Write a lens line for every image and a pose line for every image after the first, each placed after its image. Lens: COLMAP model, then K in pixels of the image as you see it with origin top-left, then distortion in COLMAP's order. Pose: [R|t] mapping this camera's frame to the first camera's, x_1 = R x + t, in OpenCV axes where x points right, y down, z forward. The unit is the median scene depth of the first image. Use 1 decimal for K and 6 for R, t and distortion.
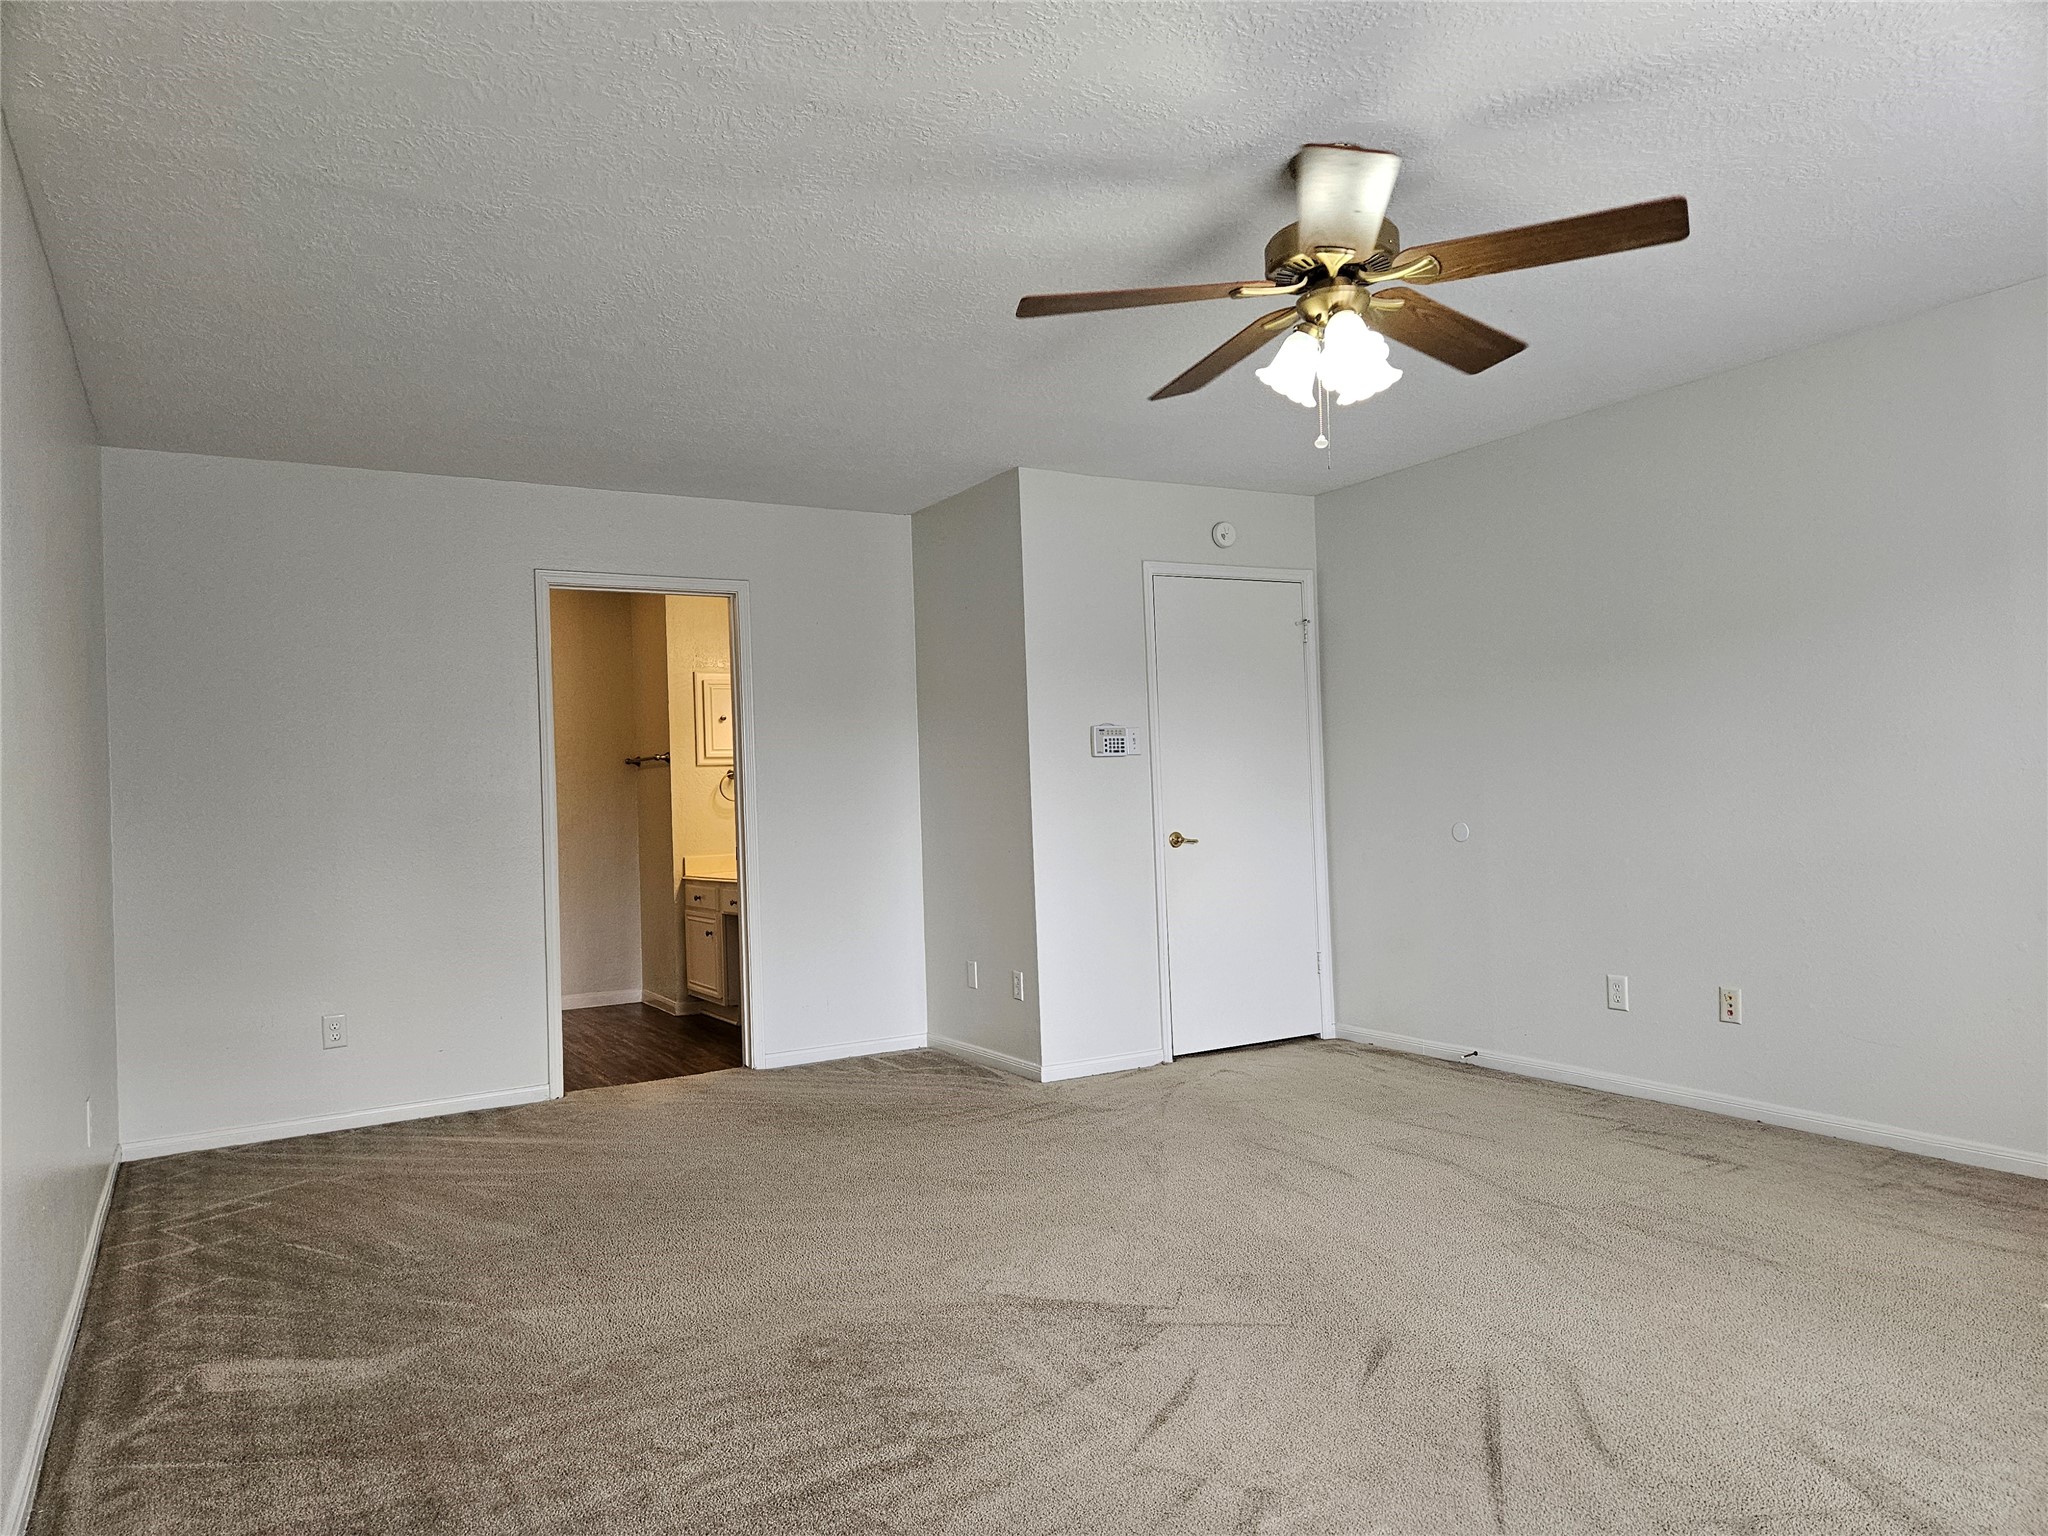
lens RADIAL K [[1363.0, 0, 1017.9], [0, 1363.0, 772.5], [0, 0, 1]] dist [0.086193, -0.082448]
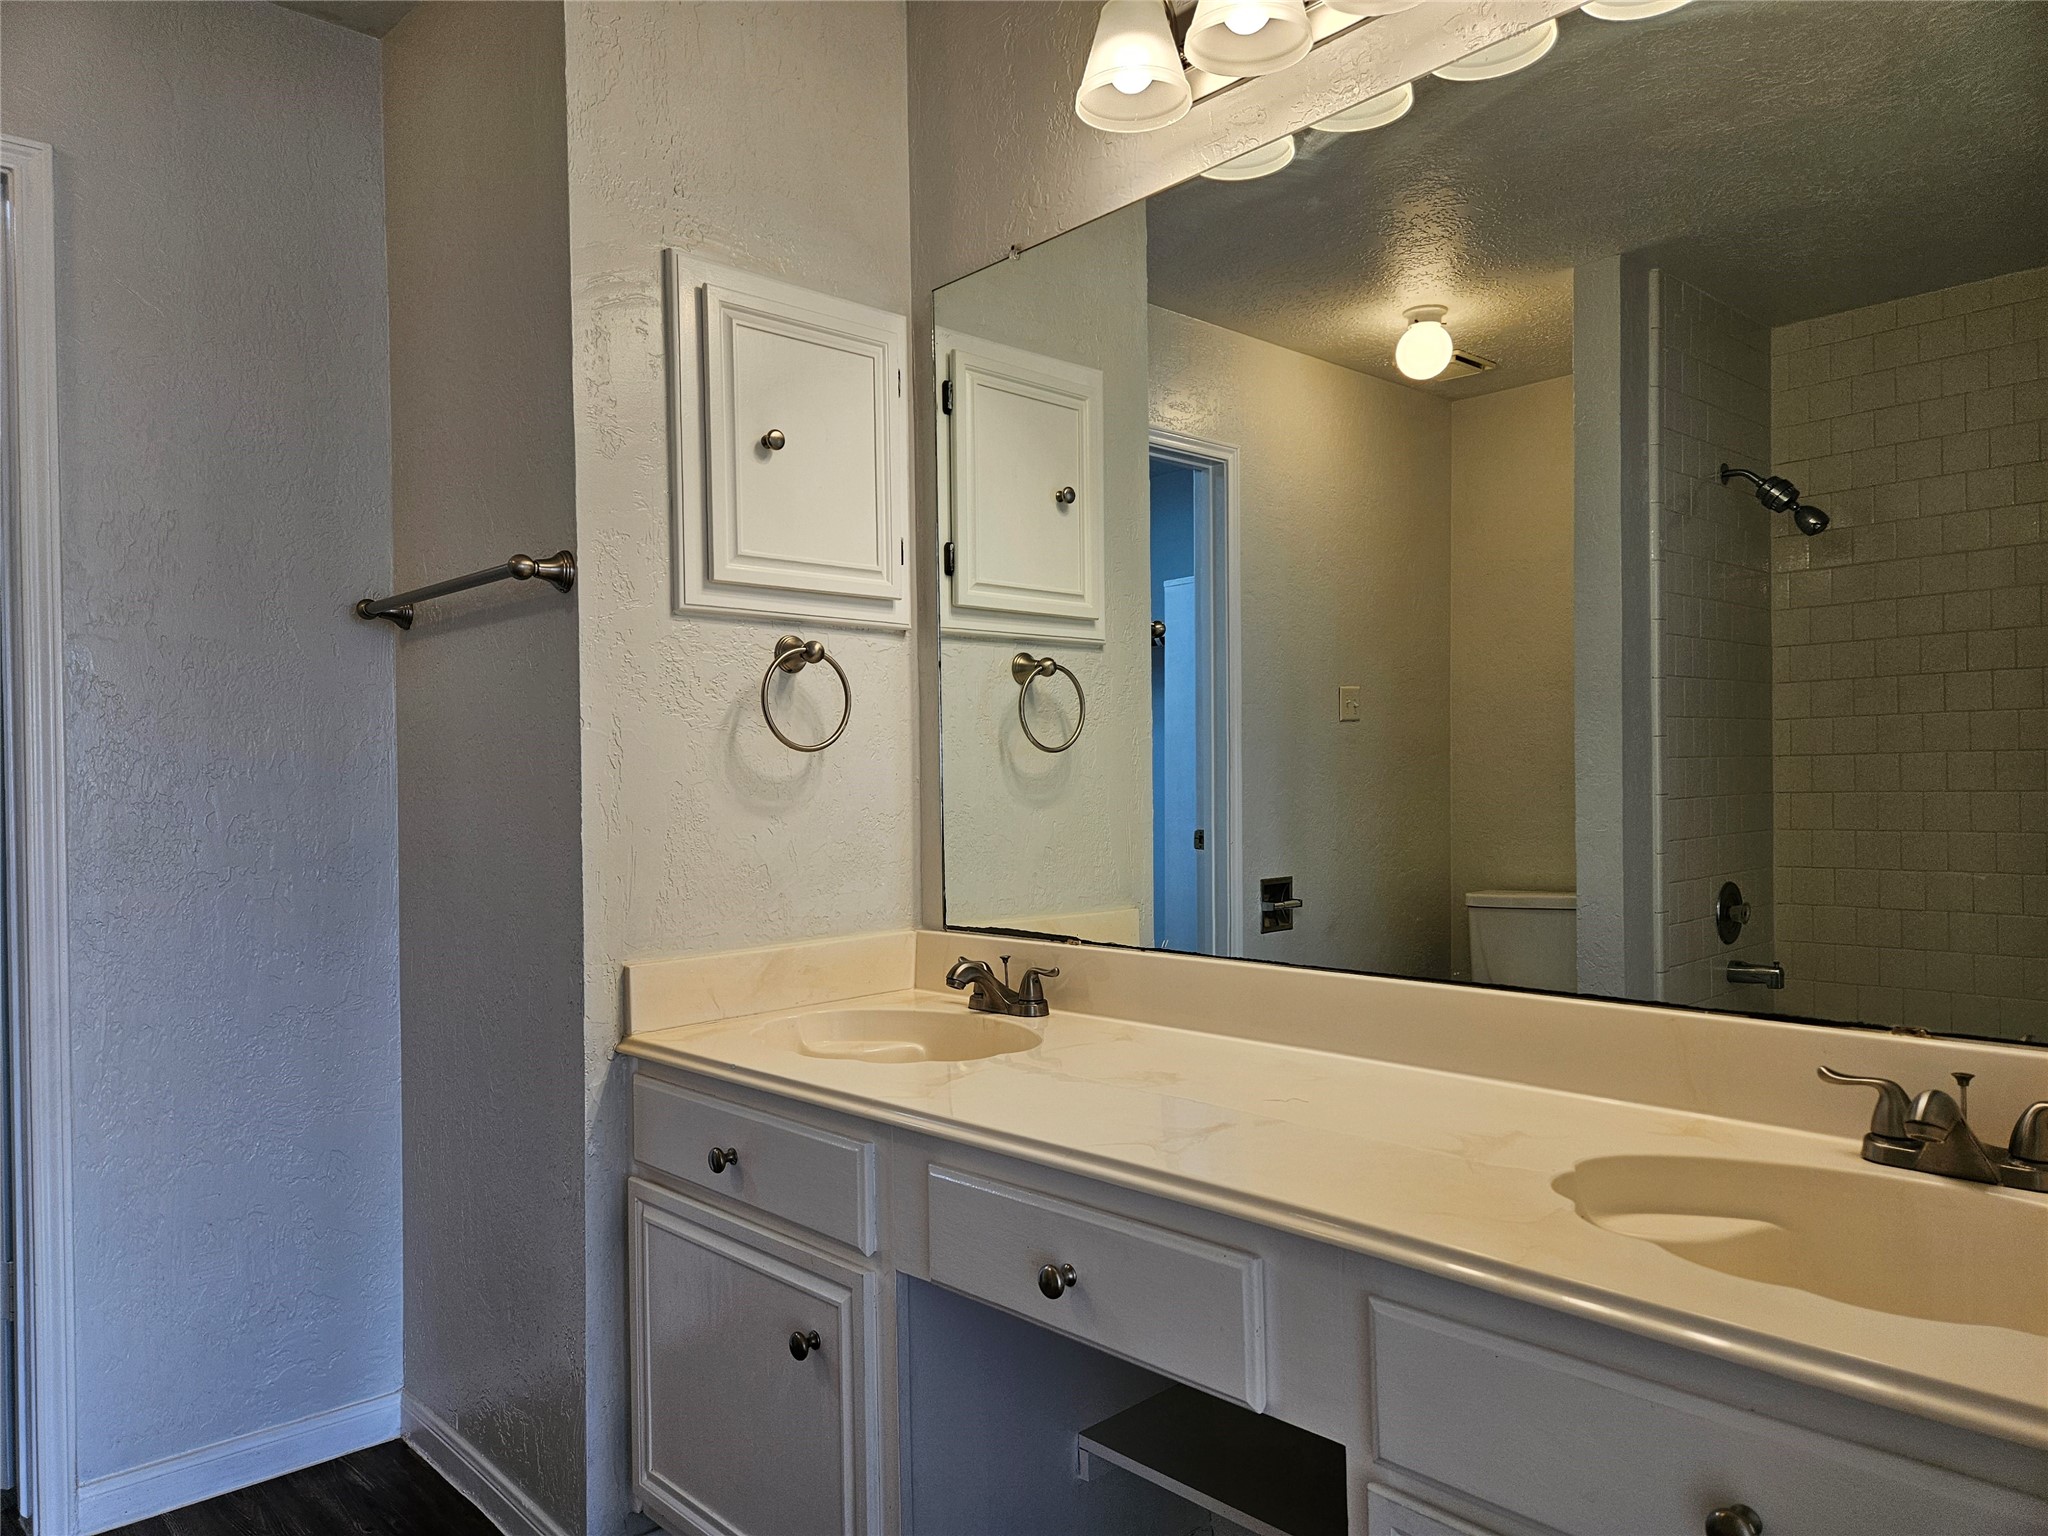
lens RADIAL K [[1363.0, 0, 1017.9], [0, 1363.0, 772.5], [0, 0, 1]] dist [0.086193, -0.082448]
pose [[0.972178, 0.013796, 0.233835, -0.233013], [-0.017854, 0.999724, 0.015246, 0.020271], [-0.233560, -0.018997, 0.972157, 0.733032]]
